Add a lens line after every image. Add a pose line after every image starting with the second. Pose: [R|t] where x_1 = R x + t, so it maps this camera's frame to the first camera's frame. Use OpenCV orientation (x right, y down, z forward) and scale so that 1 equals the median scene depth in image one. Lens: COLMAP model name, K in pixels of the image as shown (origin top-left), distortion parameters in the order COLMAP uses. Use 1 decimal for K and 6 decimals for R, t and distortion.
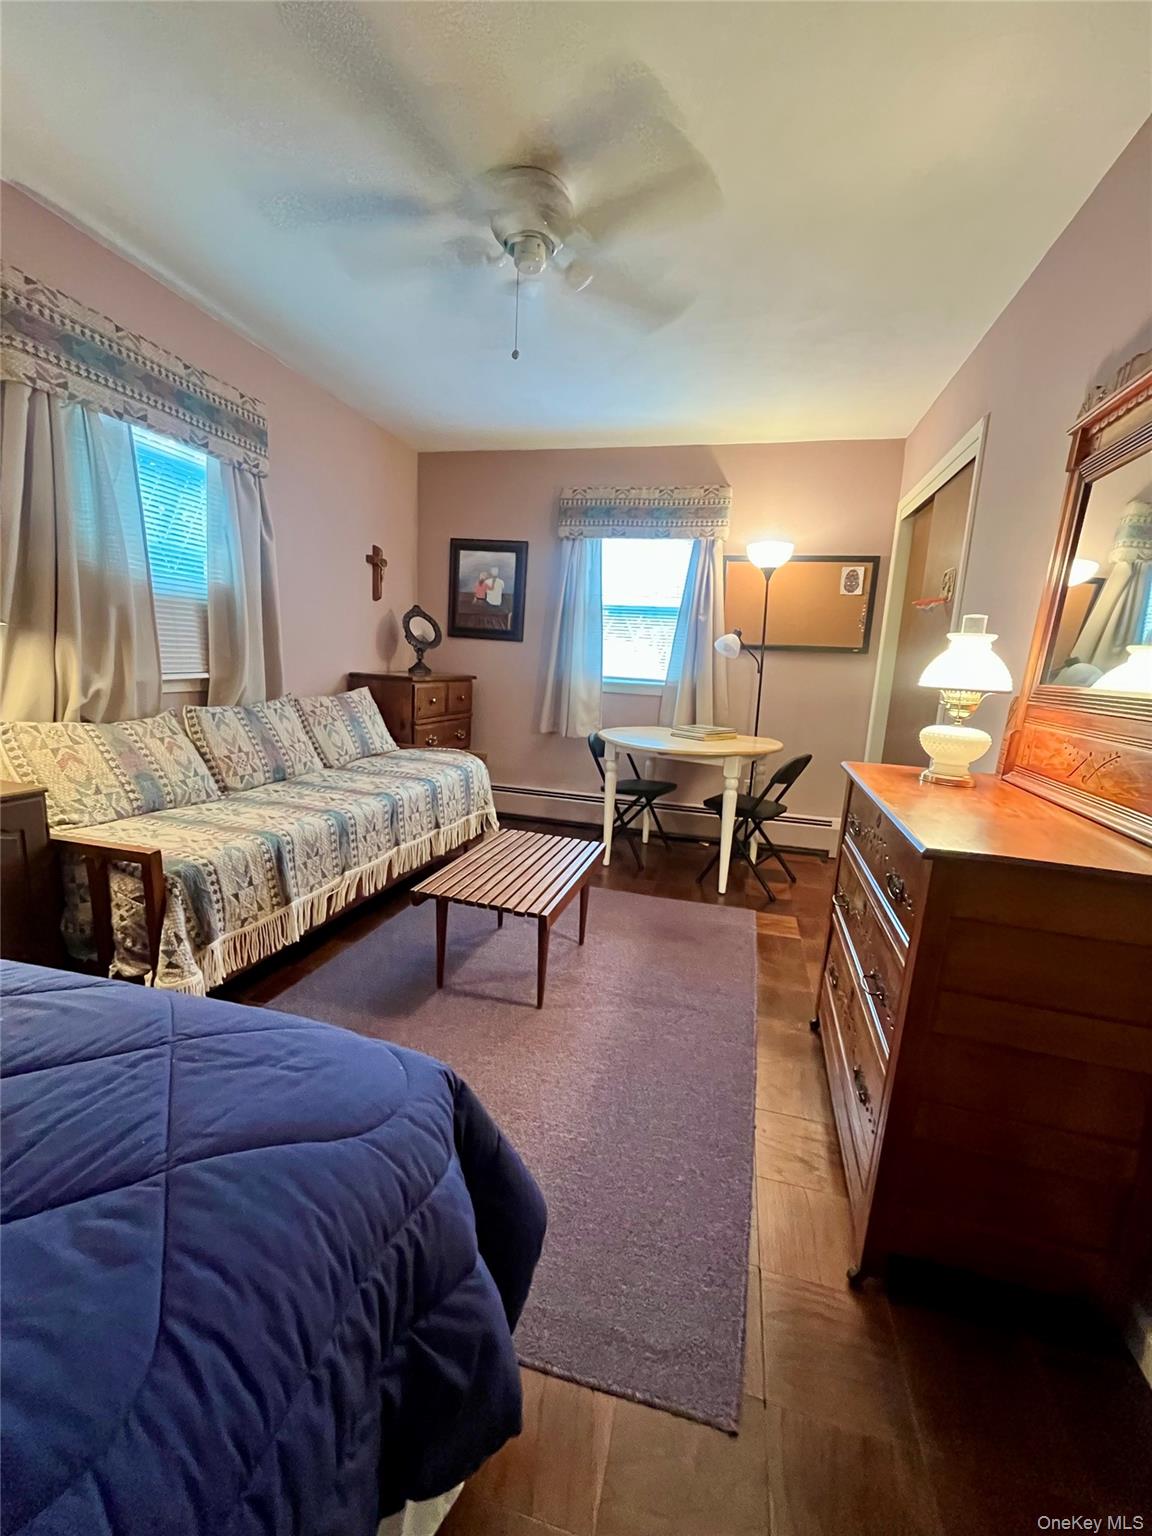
lens RADIAL K [[619.1, 0, 578.2], [0, 619.1, 763.6], [0, 0, 1]] dist [-0.002744, 0.000037]
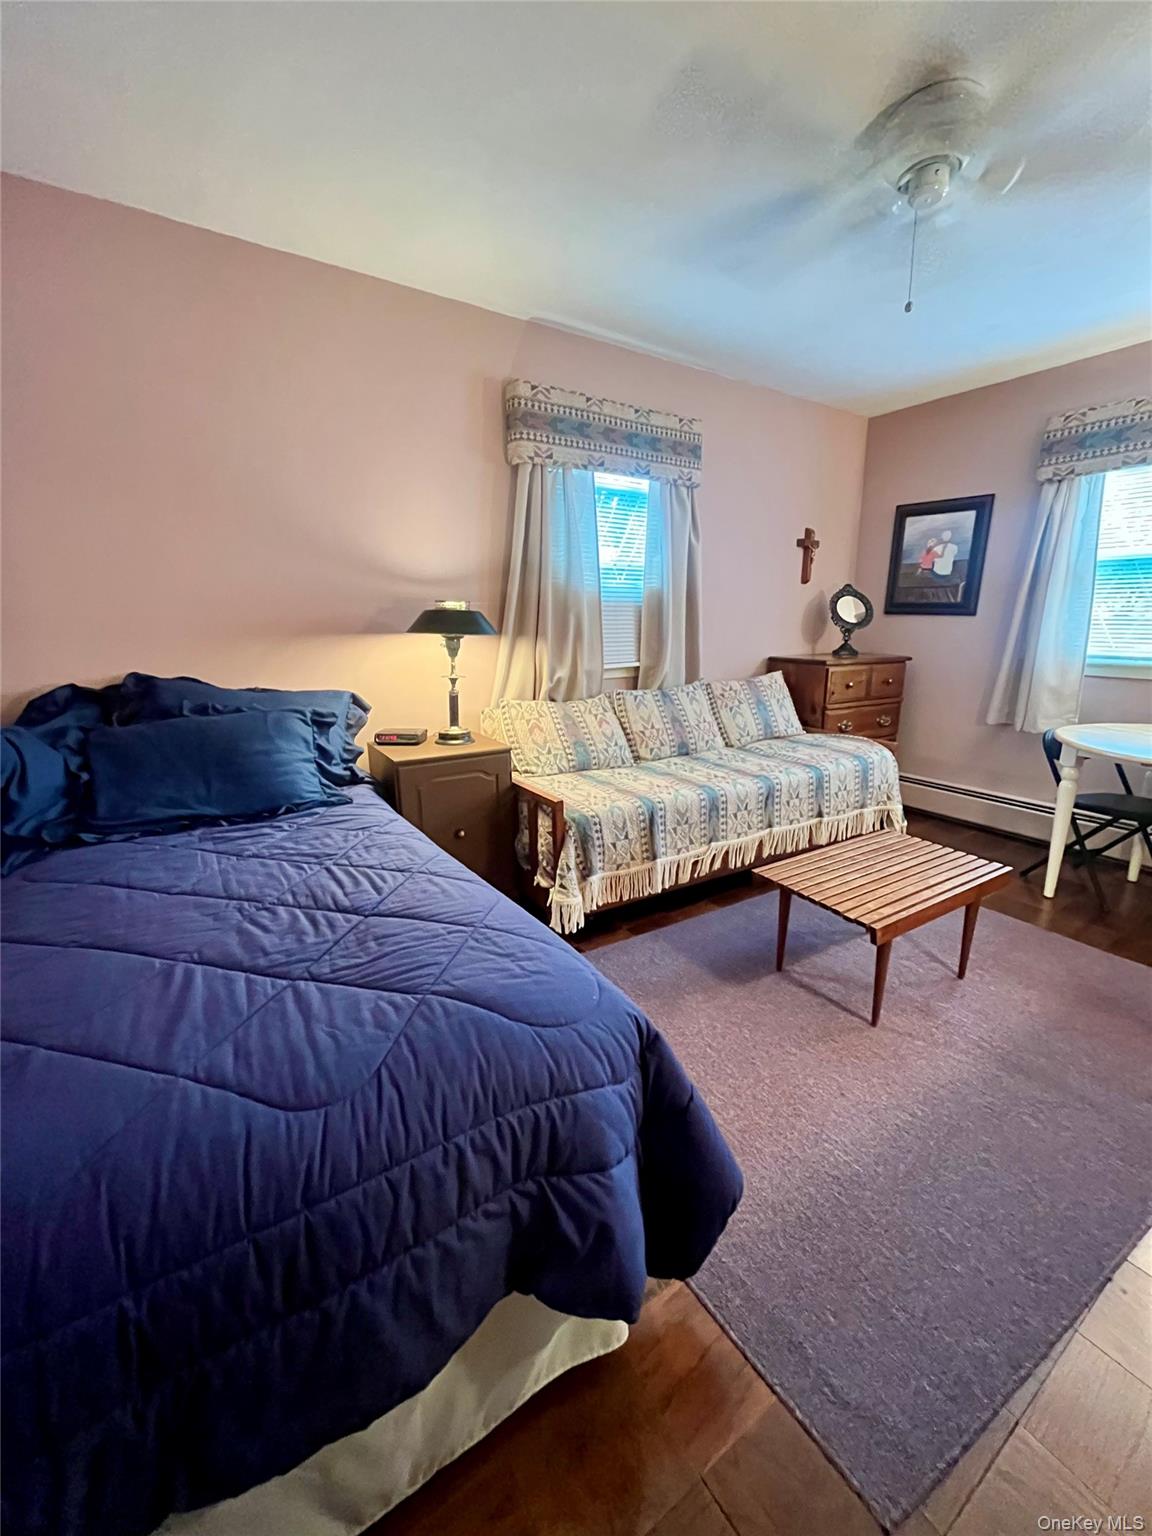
lens RADIAL K [[619.1, 0, 578.2], [0, 619.1, 763.6], [0, 0, 1]] dist [-0.002744, 0.000037]
pose [[0.739254, 0.099024, -0.666106, 0.166977], [-0.072534, 0.995084, 0.067430, -0.023302], [0.669508, -0.001533, 0.742803, 0.012986]]
